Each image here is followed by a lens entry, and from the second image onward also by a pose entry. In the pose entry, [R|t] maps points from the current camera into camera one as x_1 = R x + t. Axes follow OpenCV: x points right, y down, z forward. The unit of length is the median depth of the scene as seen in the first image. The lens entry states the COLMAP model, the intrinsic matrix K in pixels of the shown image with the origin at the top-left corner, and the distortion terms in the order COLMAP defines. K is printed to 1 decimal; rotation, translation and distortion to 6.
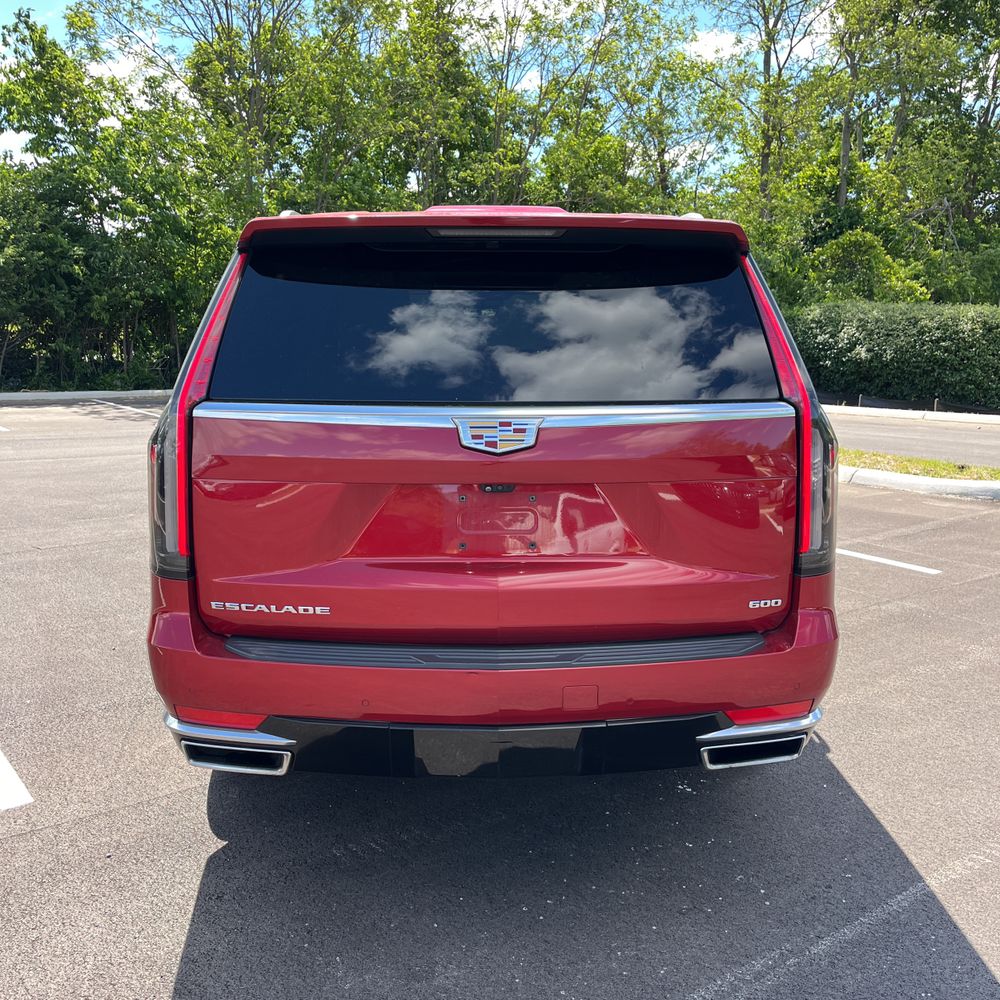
lens RADIAL K [[1035.4, 0, 500.0], [0, 1035.4, 500.0], [0, 0, 1]] dist [0.020813, -0.003860]
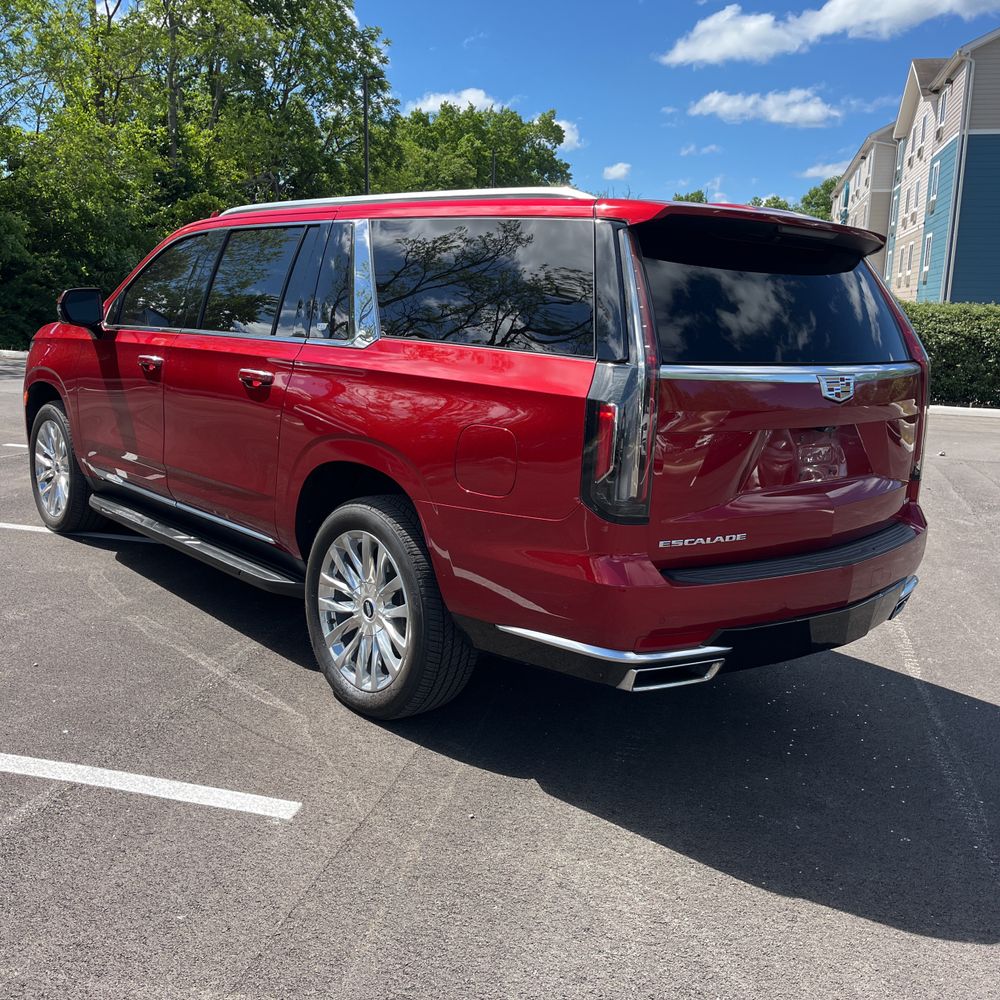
lens RADIAL K [[1035.4, 0, 500.0], [0, 1035.4, 500.0], [0, 0, 1]] dist [0.020813, -0.003860]
pose [[0.769305, -0.086993, 0.632931, -1.116024], [0.063184, 0.996189, 0.060123, -0.025705], [-0.635750, -0.006262, 0.771870, 0.239245]]
